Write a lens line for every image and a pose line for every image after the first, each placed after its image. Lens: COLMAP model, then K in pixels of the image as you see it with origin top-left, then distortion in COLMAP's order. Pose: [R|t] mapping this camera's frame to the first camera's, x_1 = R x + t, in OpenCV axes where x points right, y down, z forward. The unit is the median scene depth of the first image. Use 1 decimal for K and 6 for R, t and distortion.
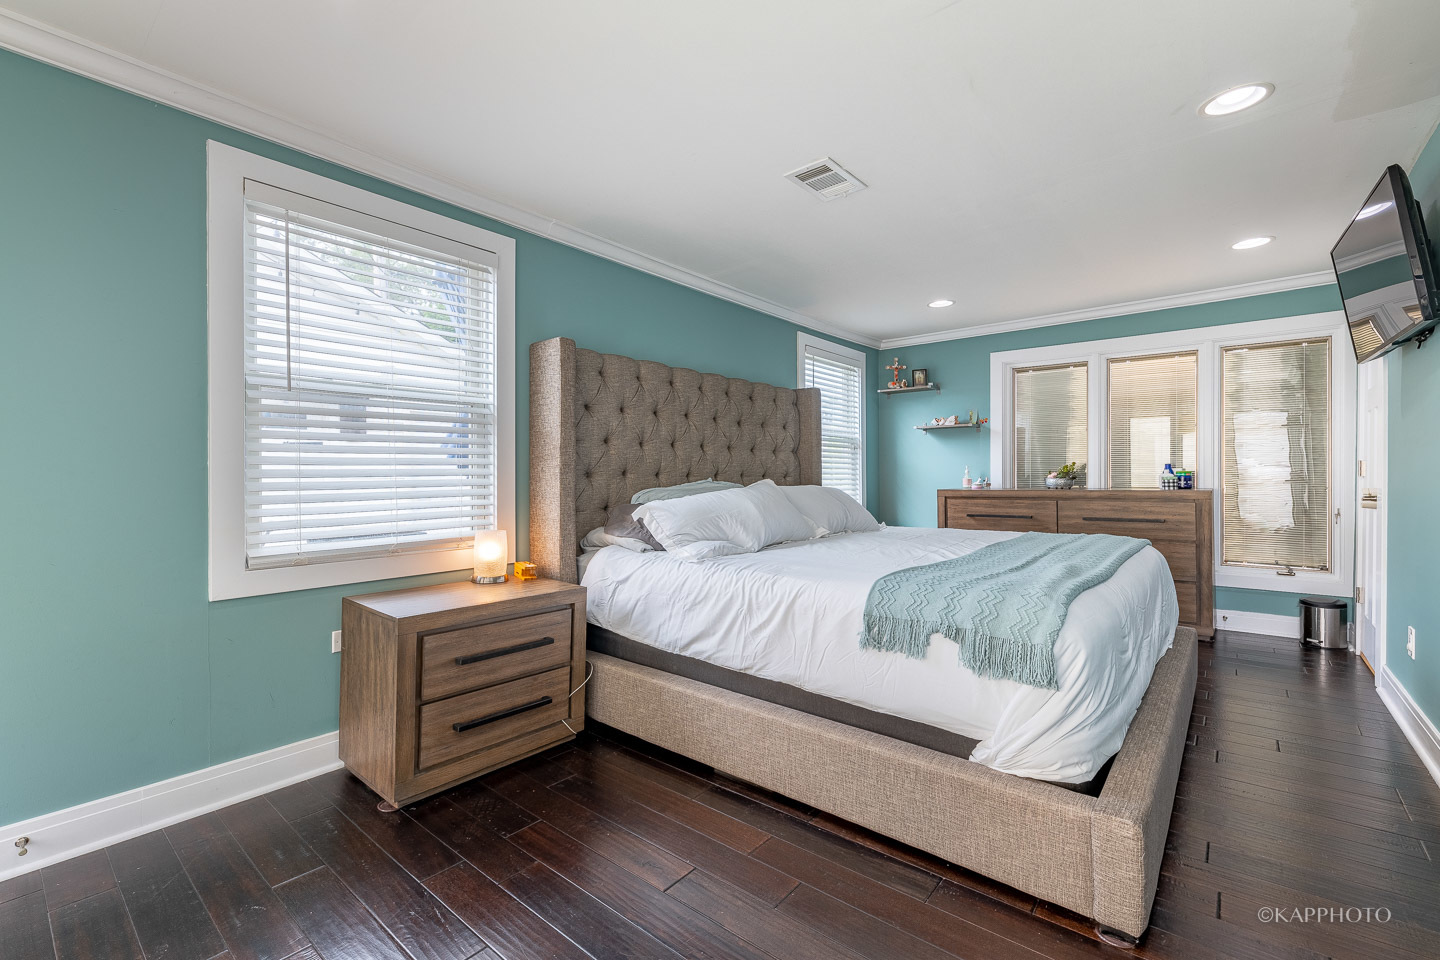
lens RADIAL K [[592.4, 0, 670.3], [0, 592.4, 463.3], [0, 0, 1]] dist [0.004370, -0.002647]
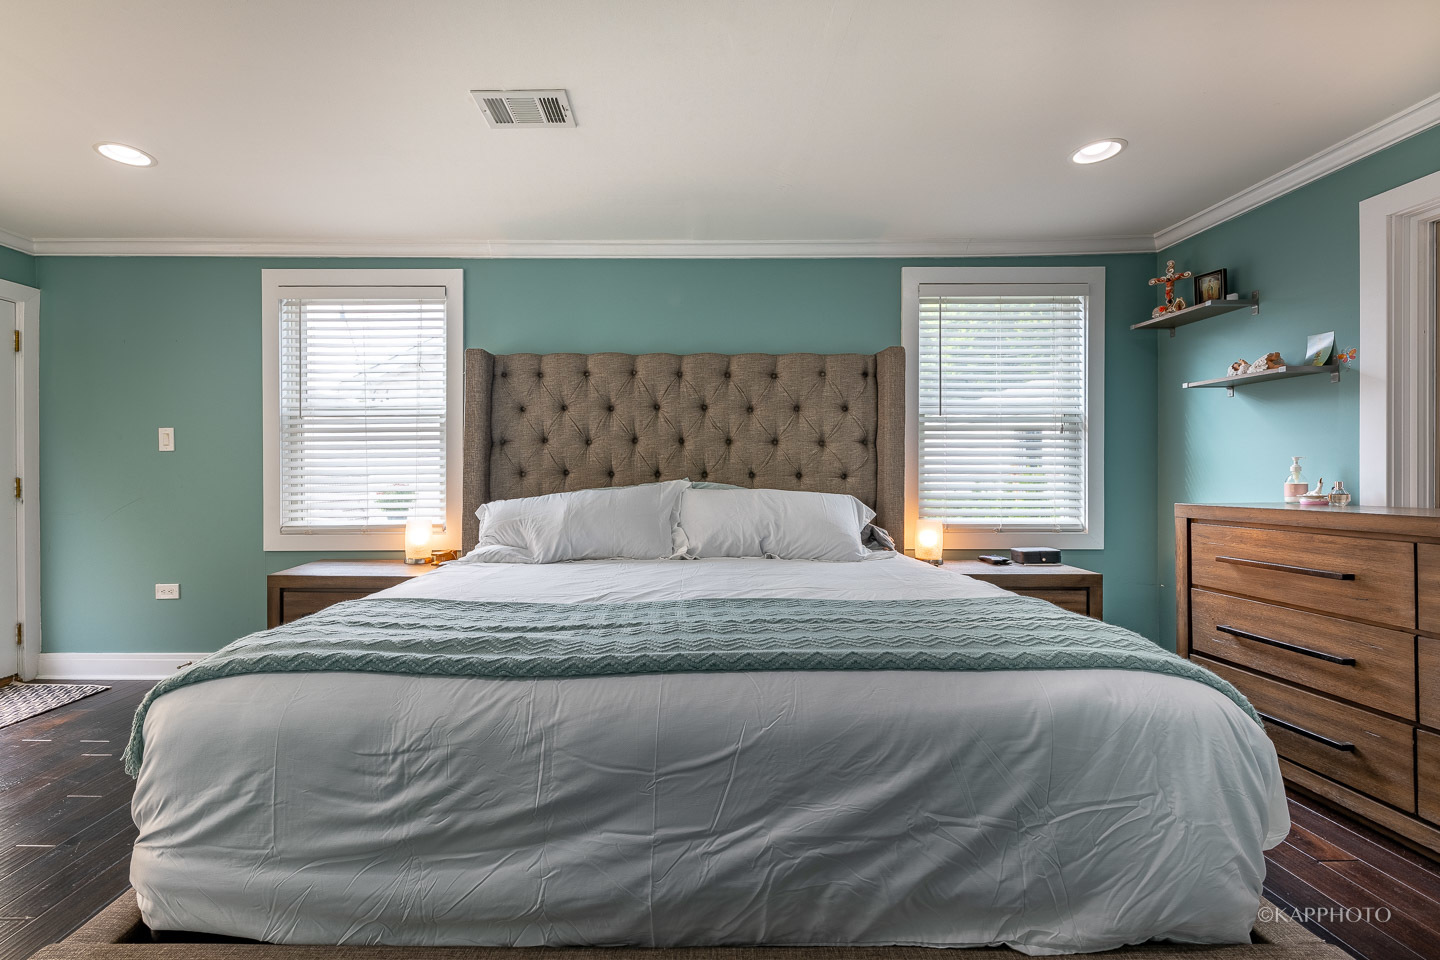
lens RADIAL K [[592.4, 0, 700.3], [0, 592.4, 465.6], [0, 0, 1]] dist [0.004370, -0.002647]
pose [[0.675042, -0.008157, -0.737734, 0.917118], [0.013460, 0.999909, 0.001261, 0.008047], [0.737656, -0.010781, 0.675090, 0.579506]]
